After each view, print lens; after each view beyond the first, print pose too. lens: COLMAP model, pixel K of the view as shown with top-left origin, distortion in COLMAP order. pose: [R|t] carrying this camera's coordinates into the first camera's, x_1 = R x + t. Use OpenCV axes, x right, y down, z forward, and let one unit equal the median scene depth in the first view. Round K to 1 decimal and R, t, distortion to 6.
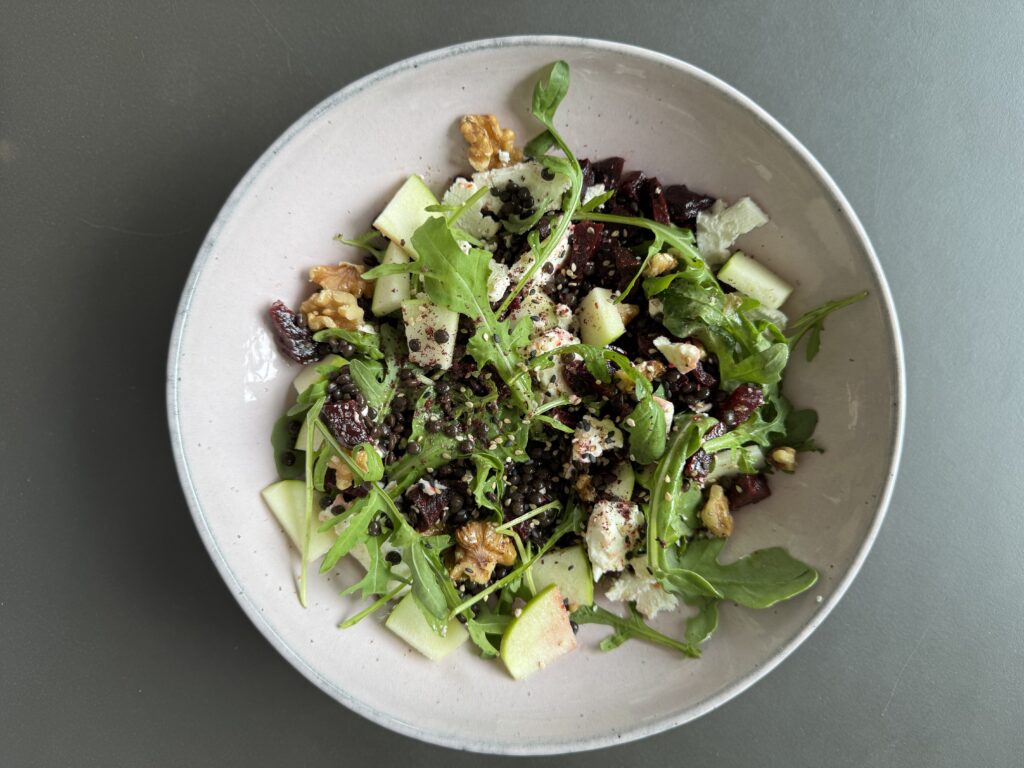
lens RADIAL K [[720.6, 0, 512.0], [0, 720.6, 383.0], [0, 0, 1]] dist [-0.003396, -0.001573]
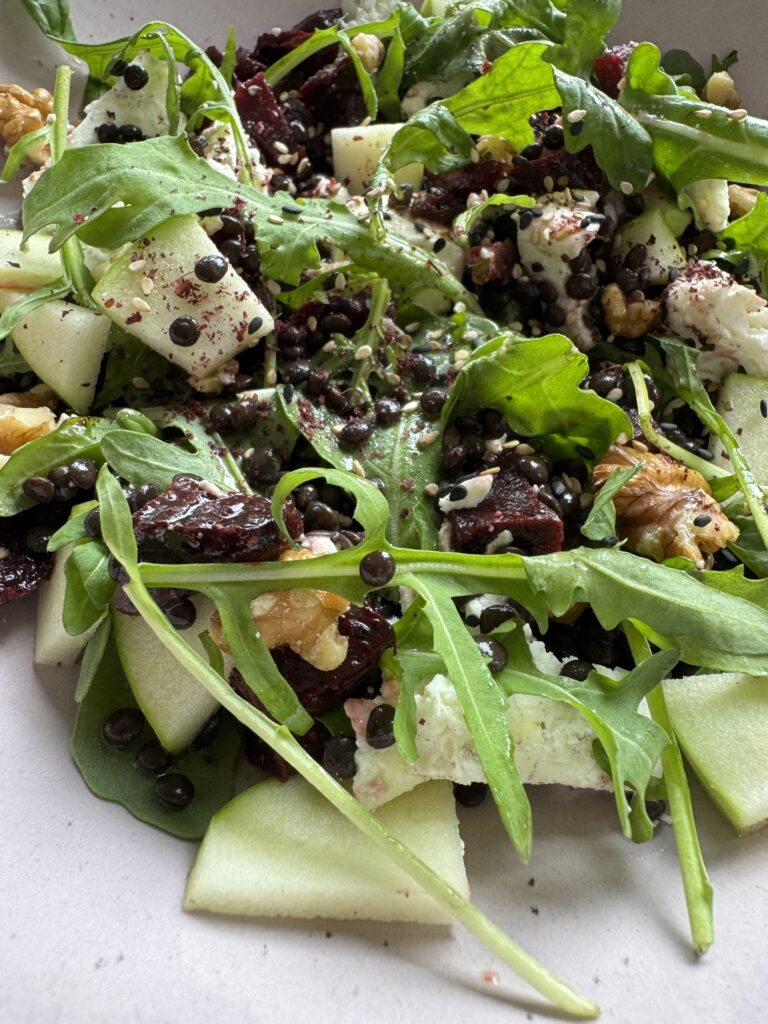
lens RADIAL K [[720.6, 0, 385.7], [0, 720.6, 512.6], [0, 0, 1]] dist [-0.003396, -0.001573]
pose [[0.582282, -0.665178, 0.467425, -0.334046], [0.810497, 0.519923, -0.269768, 0.218727], [-0.063581, 0.535927, 0.841866, 0.660629]]
